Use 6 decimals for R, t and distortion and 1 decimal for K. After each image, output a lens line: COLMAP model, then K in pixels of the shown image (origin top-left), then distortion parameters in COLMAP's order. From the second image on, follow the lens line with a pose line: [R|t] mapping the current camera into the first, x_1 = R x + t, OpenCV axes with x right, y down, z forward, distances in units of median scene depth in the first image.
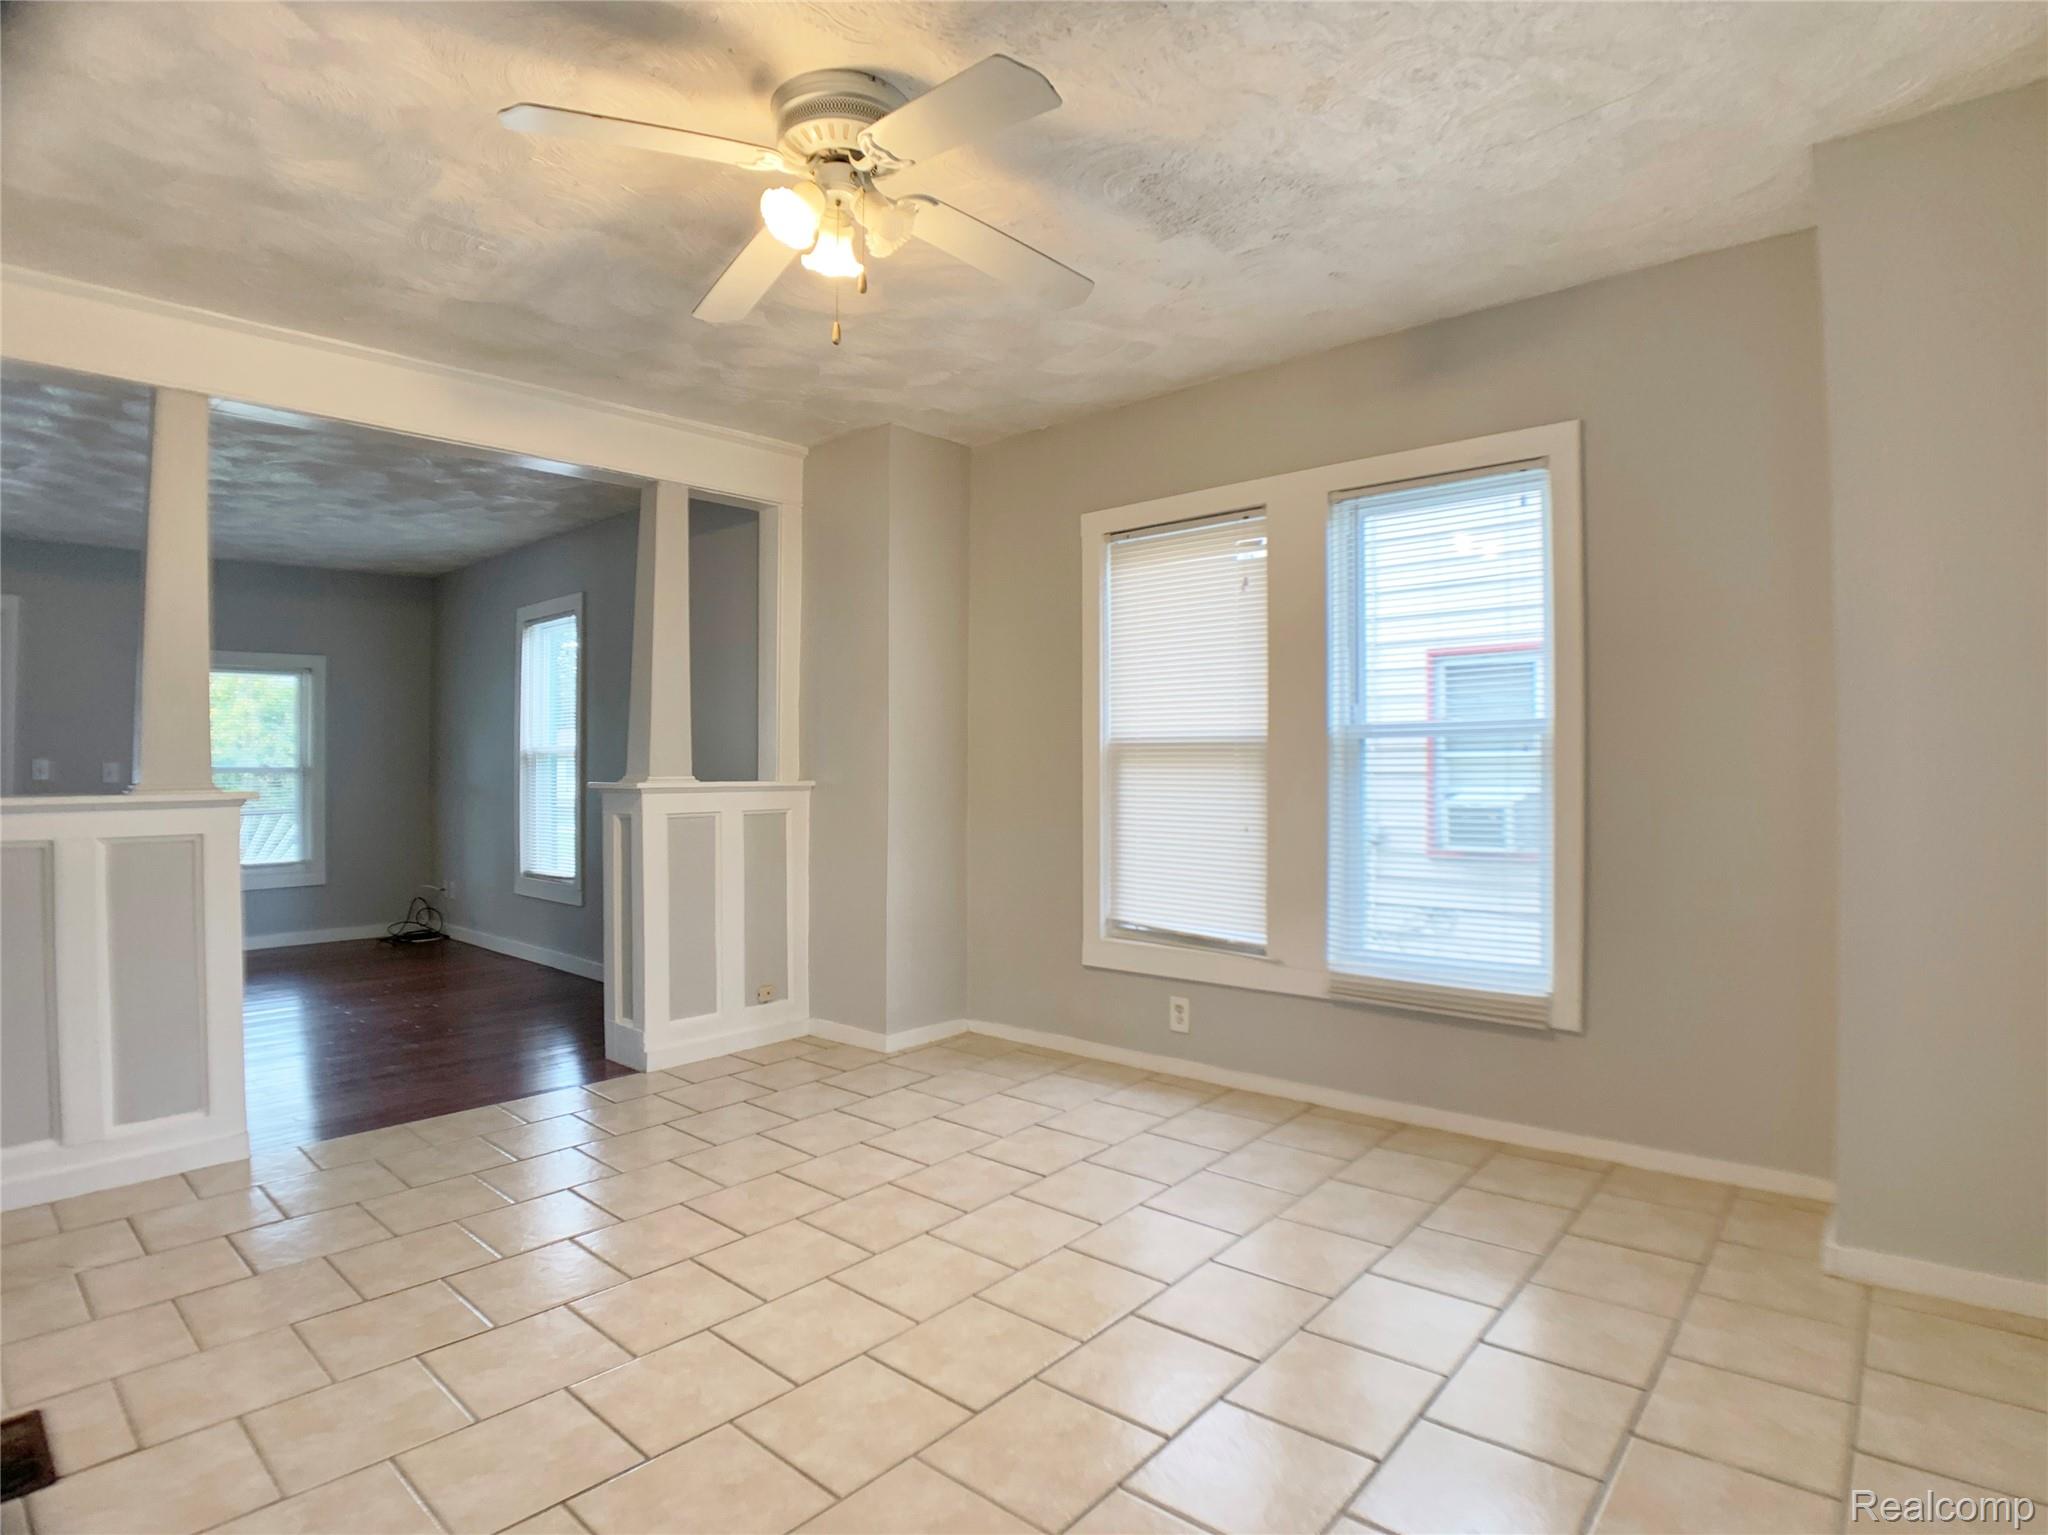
lens RADIAL K [[1069.5, 0, 1024.0], [0, 1069.5, 767.5], [0, 0, 1]] dist [-0.101867, -0.000484]
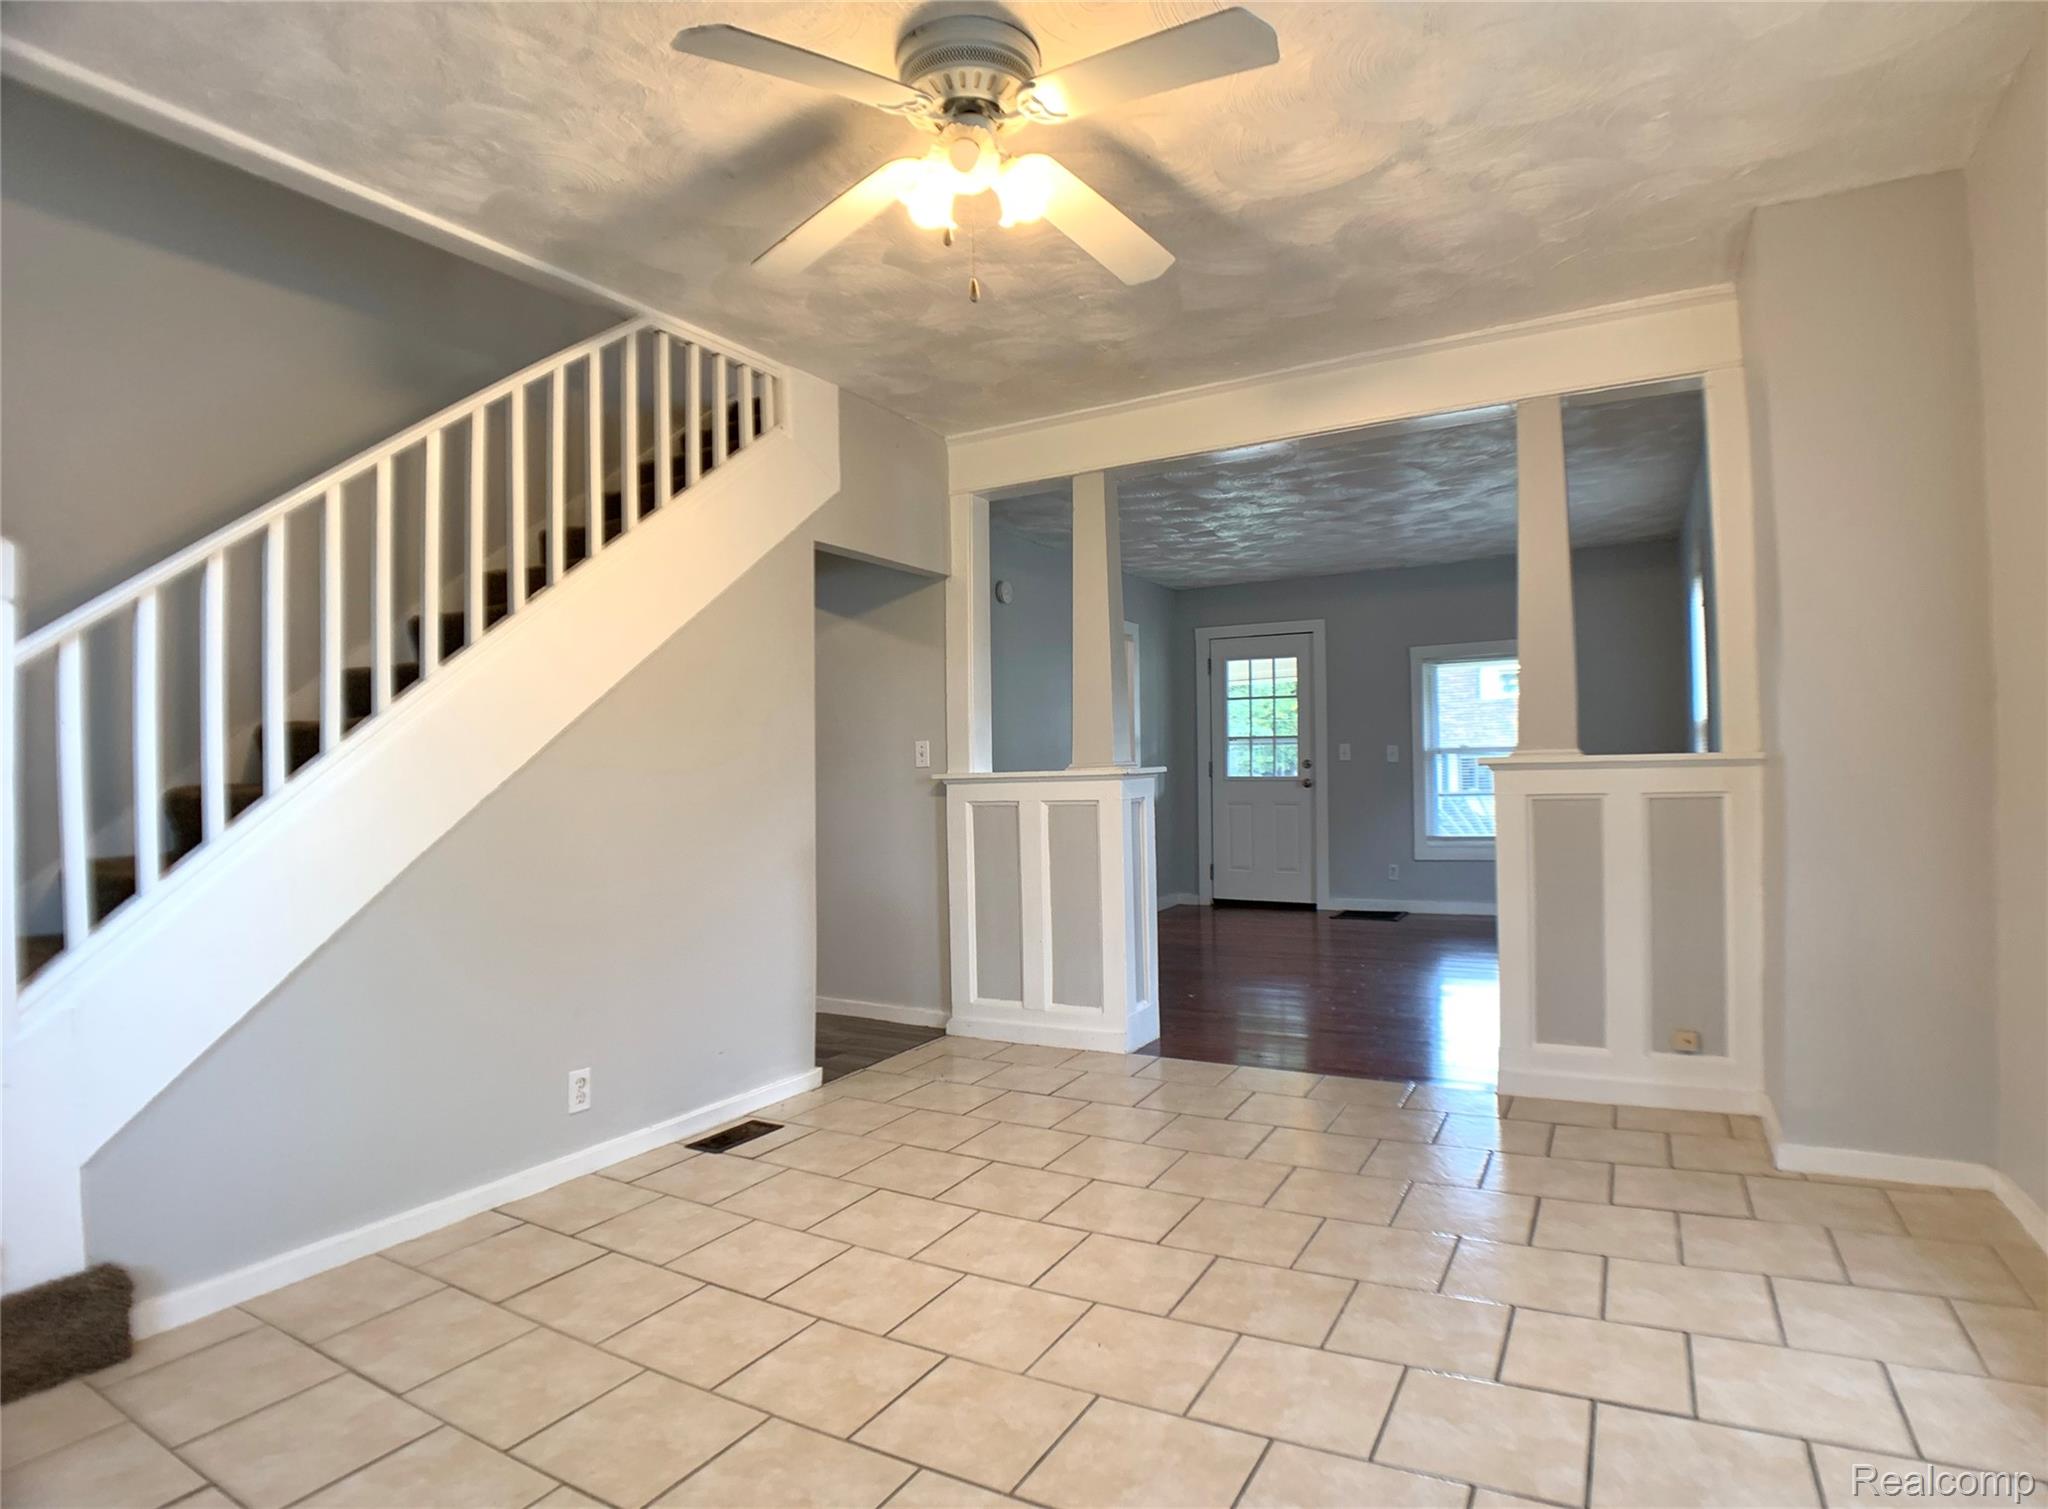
lens RADIAL K [[1094.7, 0, 1024.0], [0, 1094.7, 754.5], [0, 0, 1]] dist [-0.063353, 0.000060]
pose [[0.204012, 0.001709, -0.978967, 0.624703], [0.029730, 0.999526, 0.007940, -0.009463], [0.978517, -0.030725, 0.203864, 0.636609]]
